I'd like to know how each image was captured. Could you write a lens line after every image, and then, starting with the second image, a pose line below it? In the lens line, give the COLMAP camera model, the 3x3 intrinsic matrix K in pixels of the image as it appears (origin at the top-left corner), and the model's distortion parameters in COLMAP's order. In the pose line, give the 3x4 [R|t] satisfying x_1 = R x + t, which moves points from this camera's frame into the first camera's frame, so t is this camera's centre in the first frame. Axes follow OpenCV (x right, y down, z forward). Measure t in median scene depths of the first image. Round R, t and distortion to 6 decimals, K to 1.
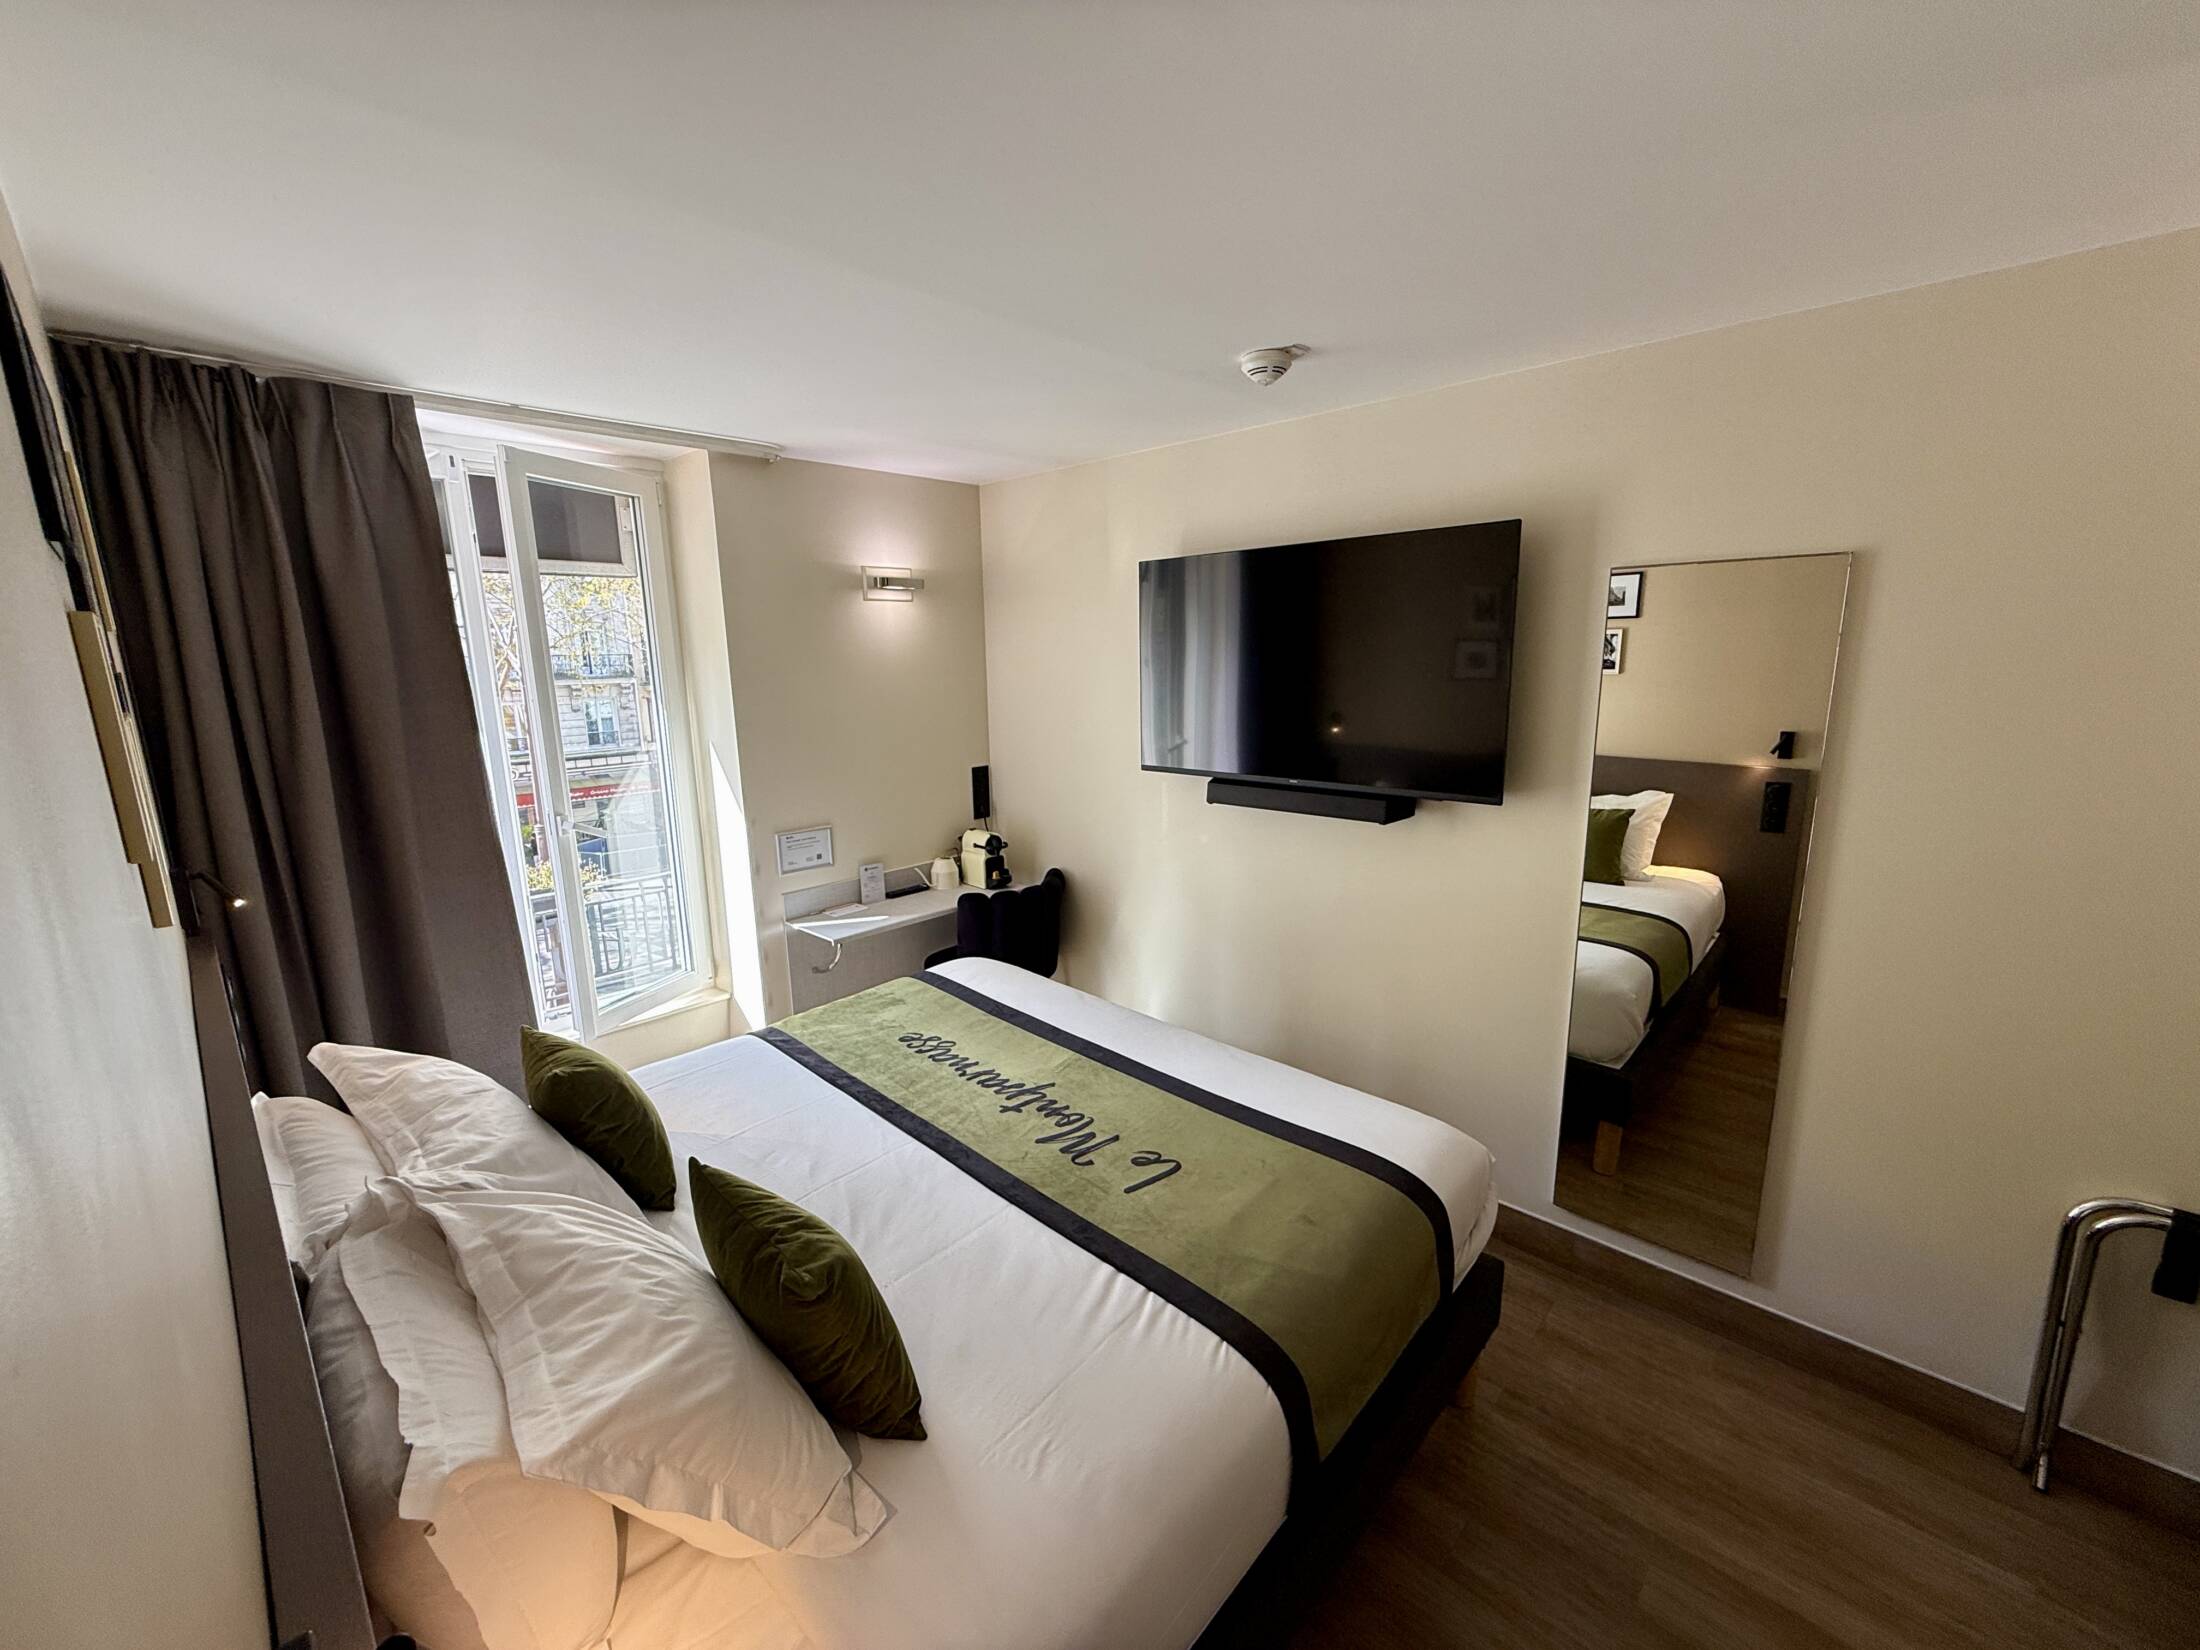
lens RADIAL K [[890.2, 0, 1110.3], [0, 890.2, 813.1], [0, 0, 1]] dist [0.002928, 0.000596]
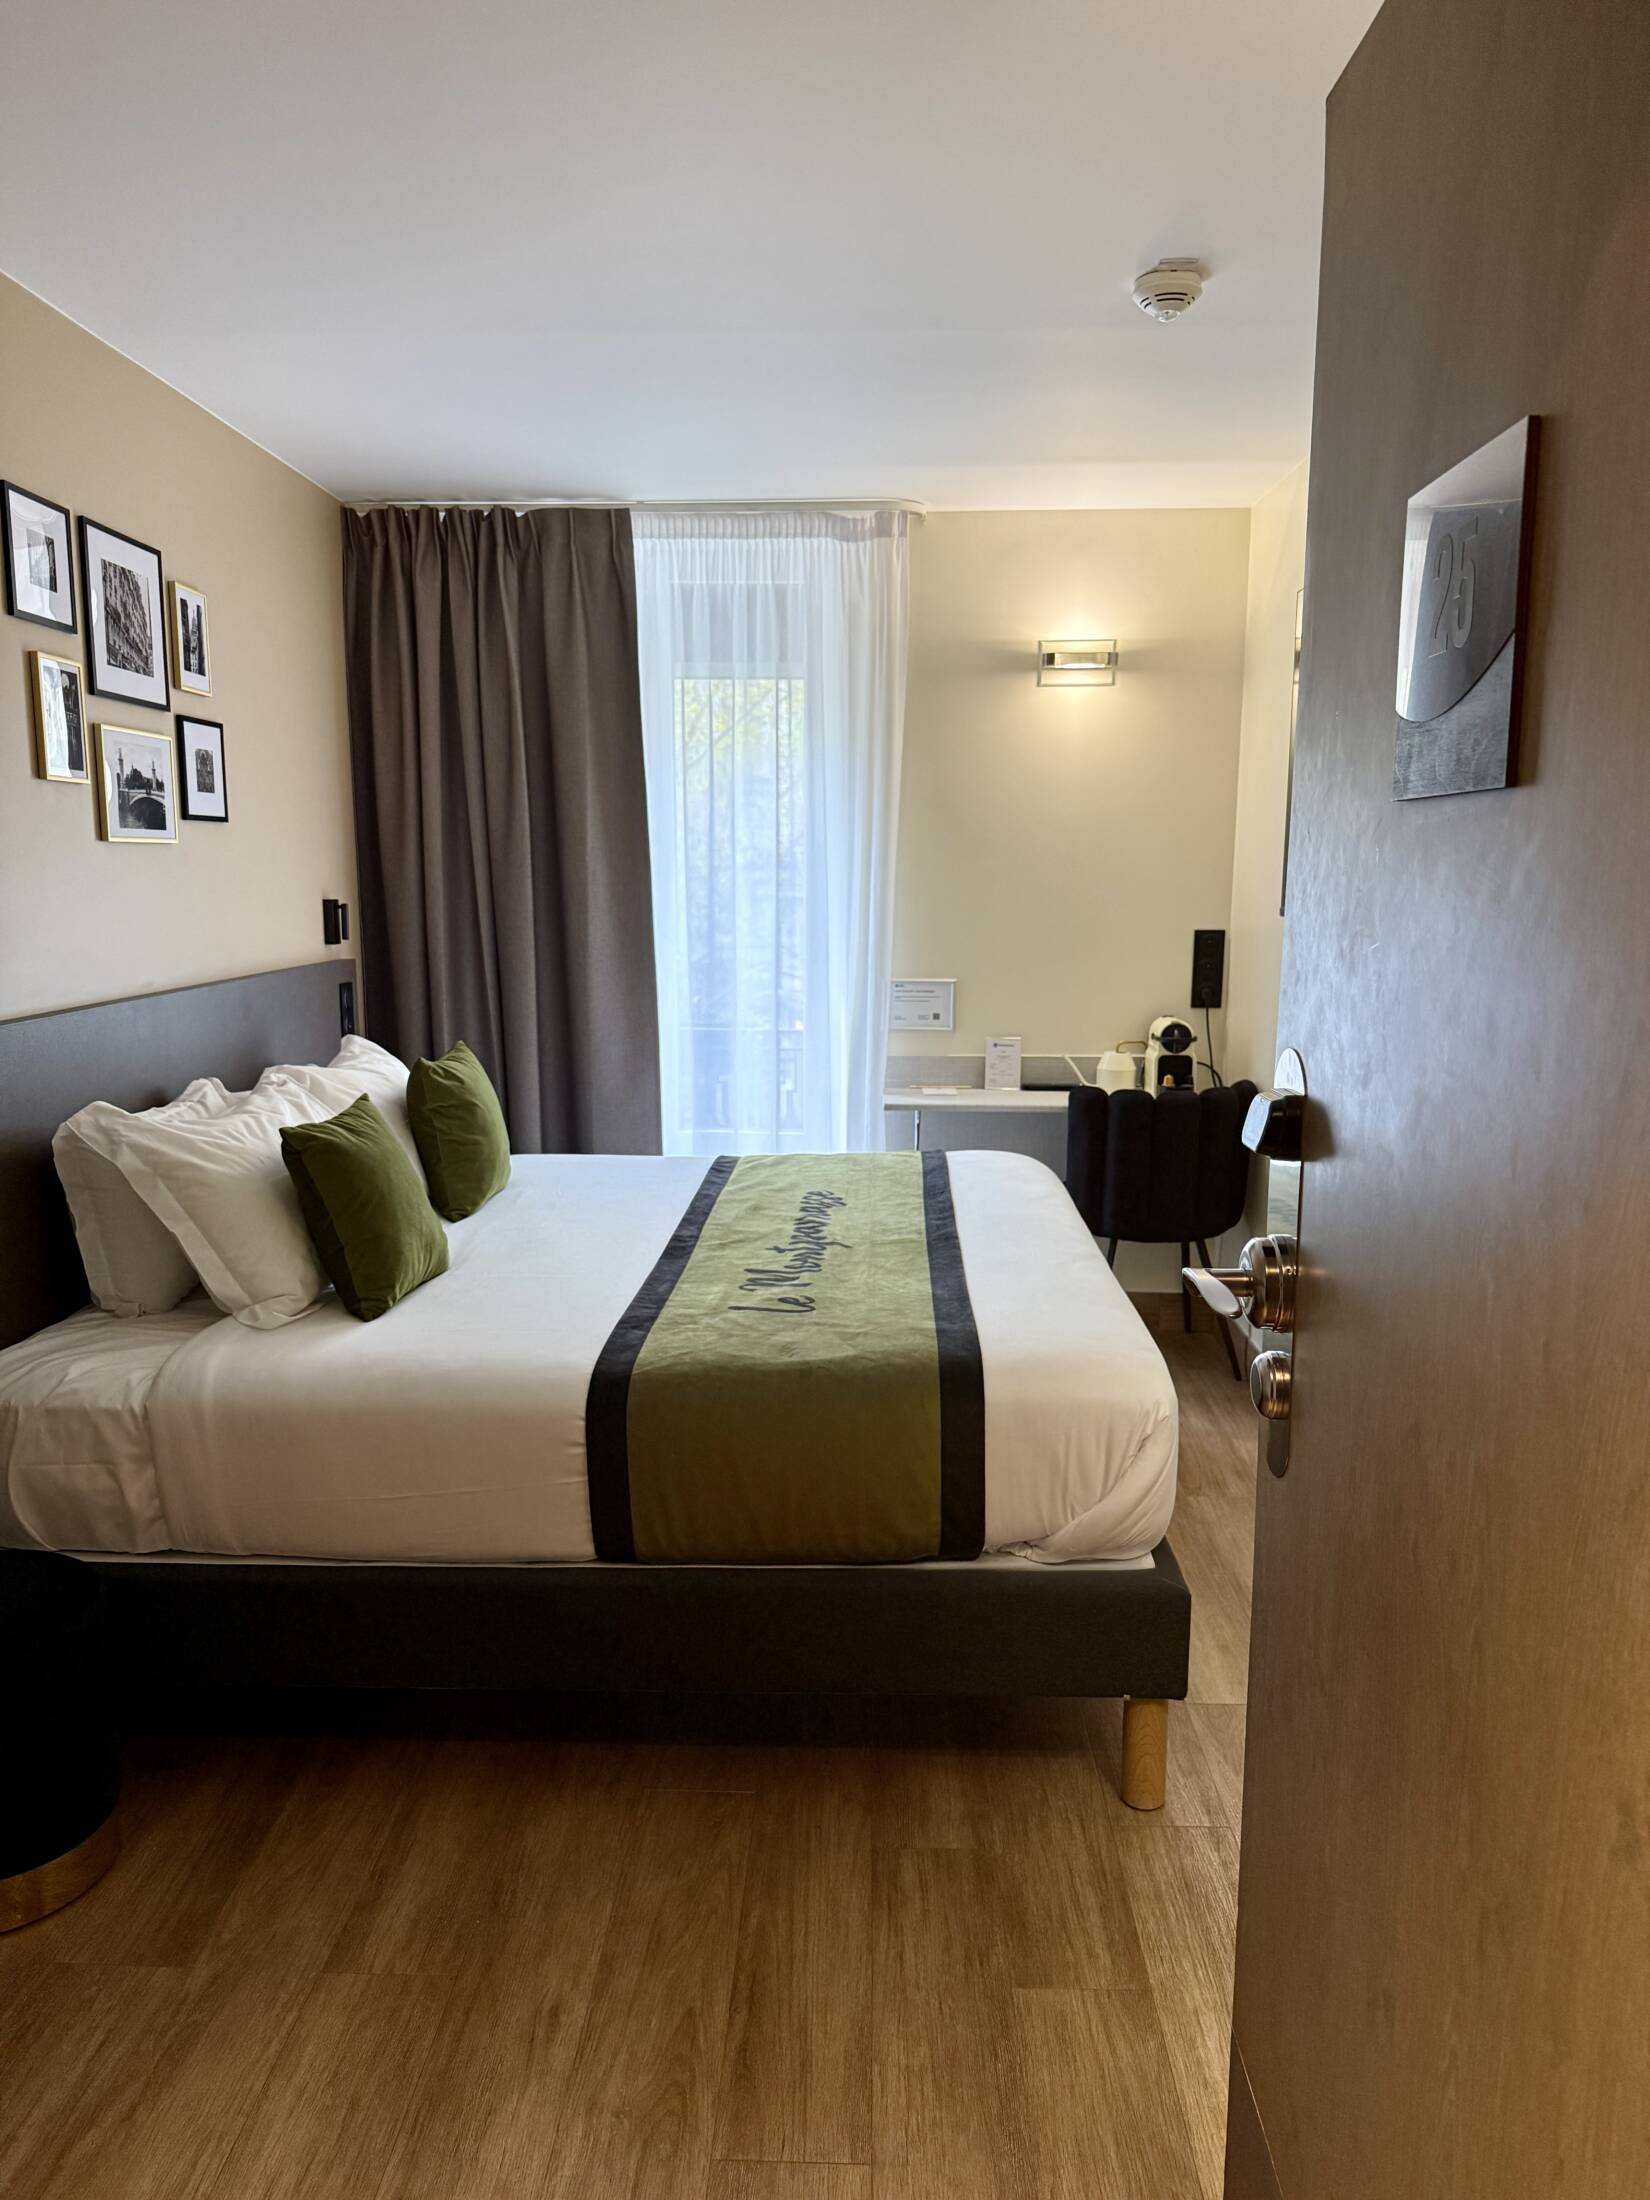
lens RADIAL K [[1579.9, 0, 810.1], [0, 1579.9, 1126.6], [0, 0, 1]] dist [0.067170, -0.080430]
pose [[0.649423, 0.144694, -0.746534, 0.940436], [-0.144691, 0.987307, 0.065491, 0.098005], [0.746535, 0.065486, 0.662116, -0.008781]]
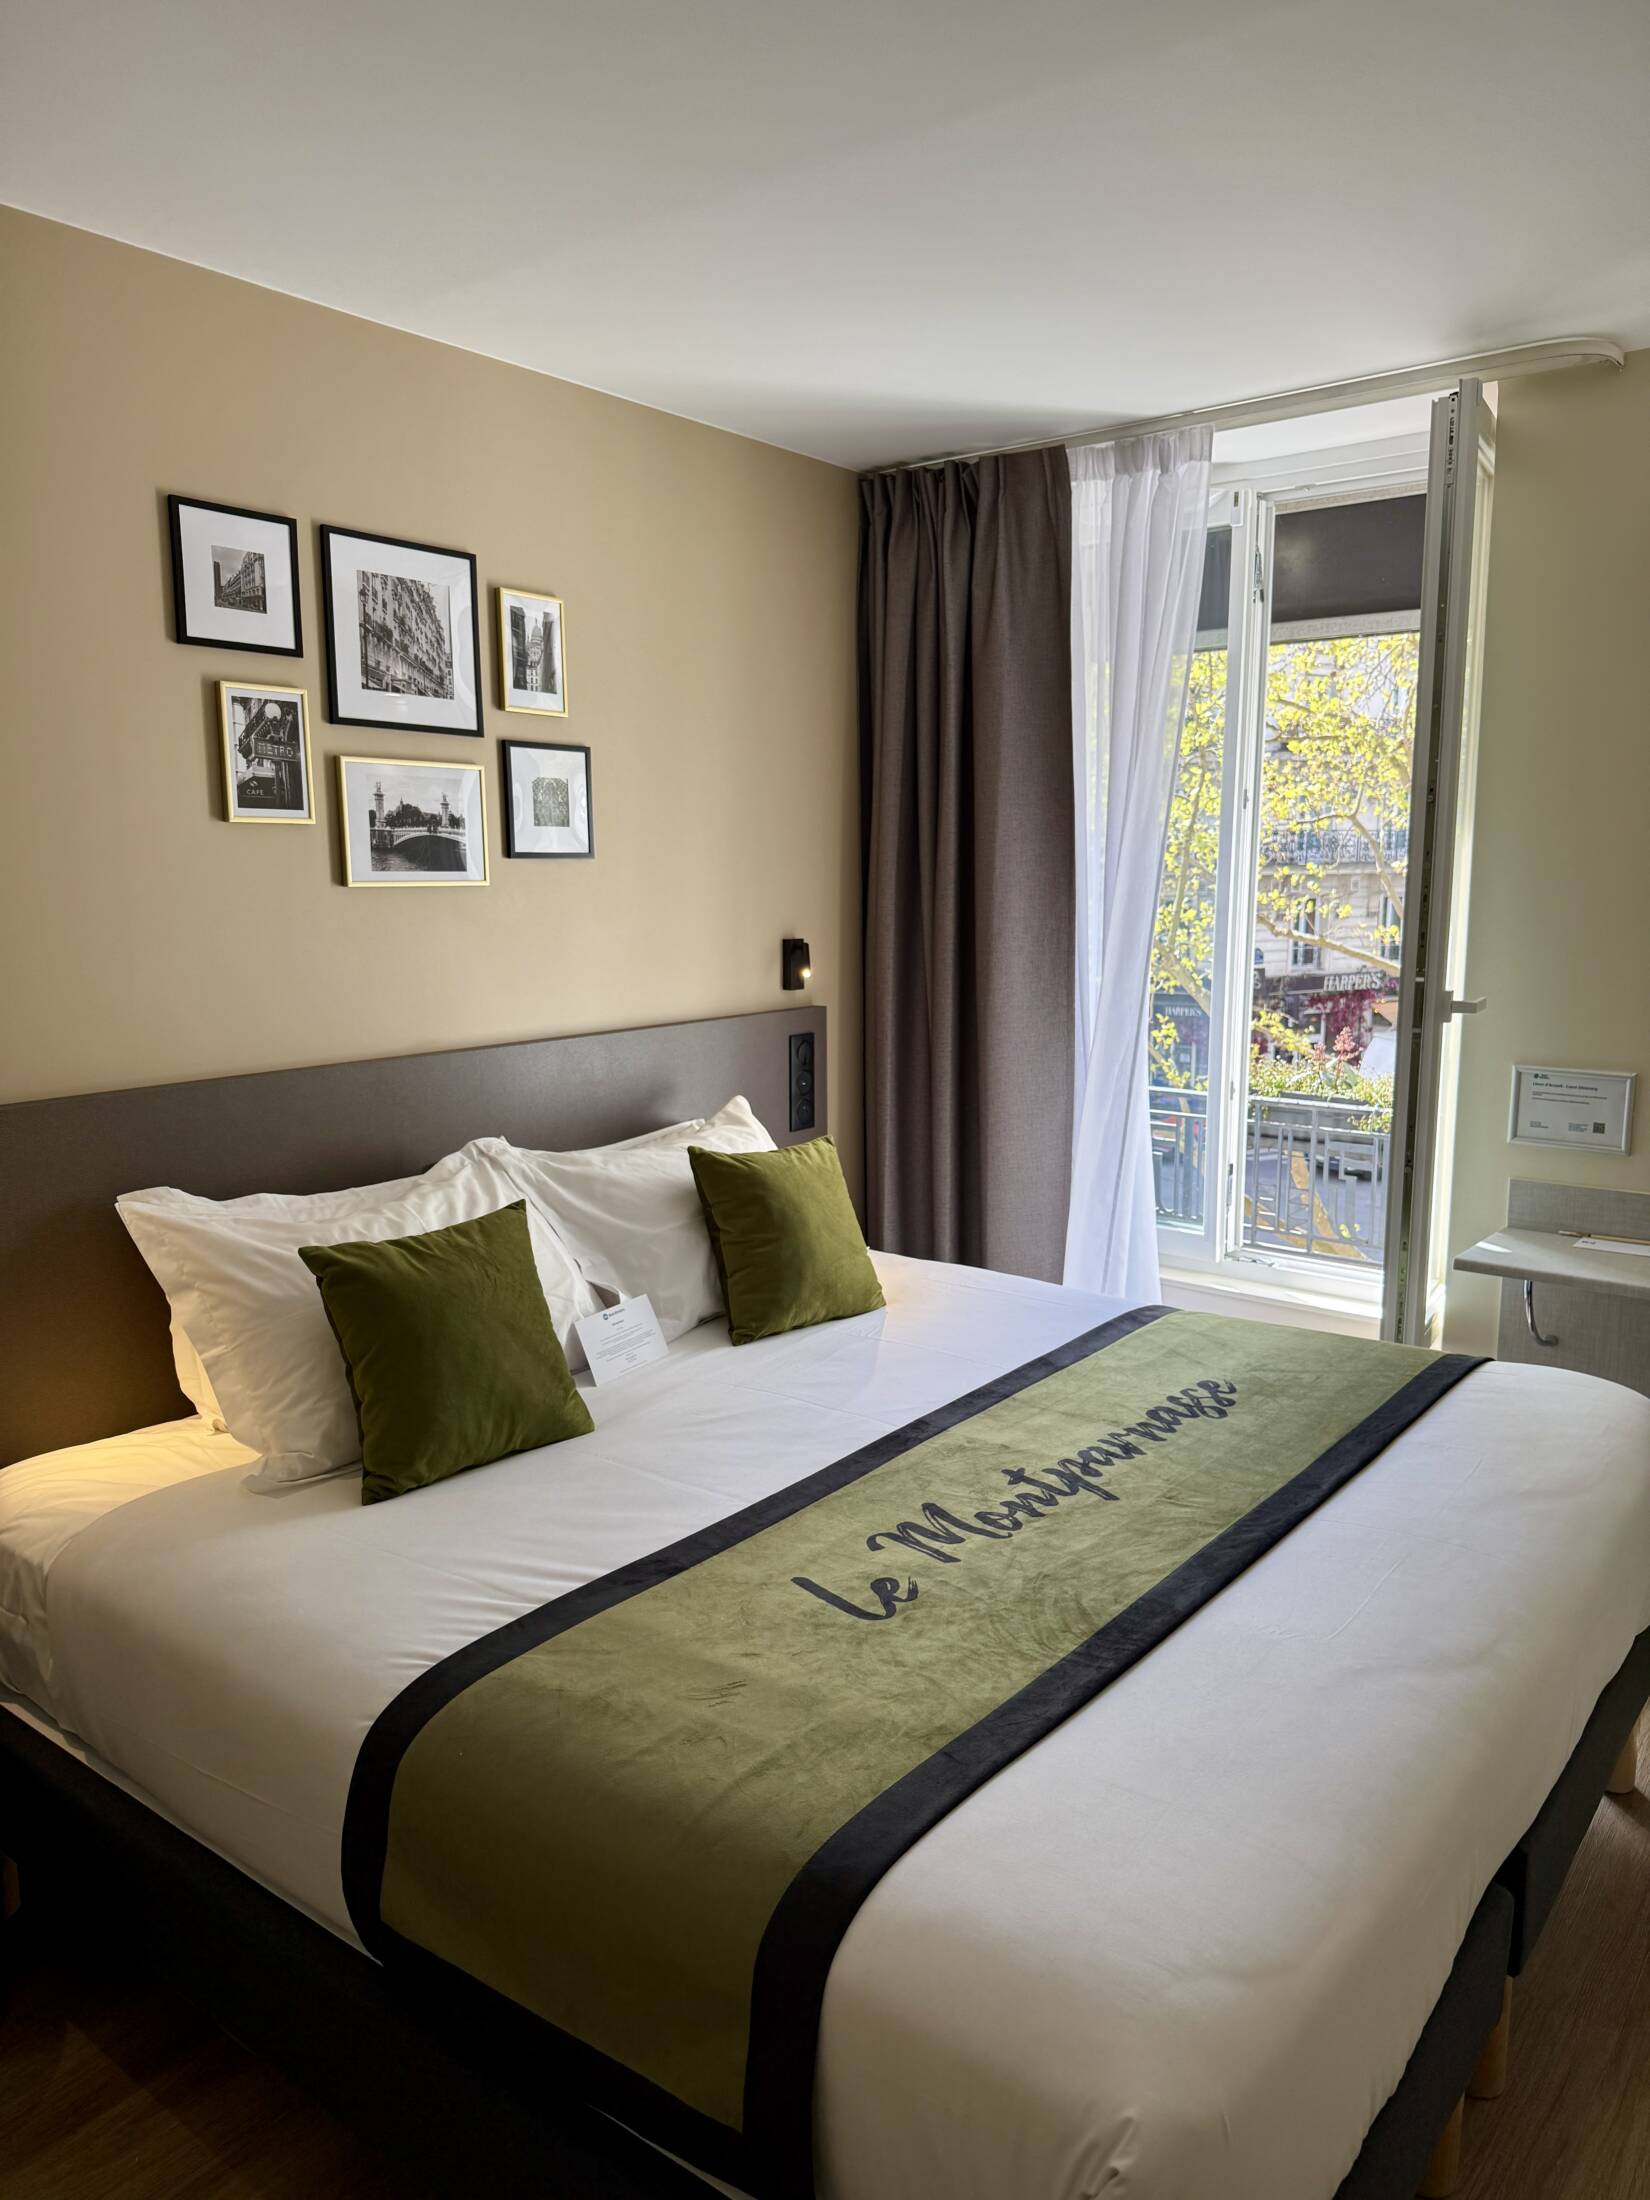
lens RADIAL K [[1579.9, 0, 838.6], [0, 1579.9, 1167.6], [0, 0, 1]] dist [0.067170, -0.080430]
pose [[0.089687, 0.205675, -0.974502, 0.782019], [-0.166851, 0.967720, 0.188887, -0.044480], [0.981895, 0.145656, 0.121109, 0.650262]]
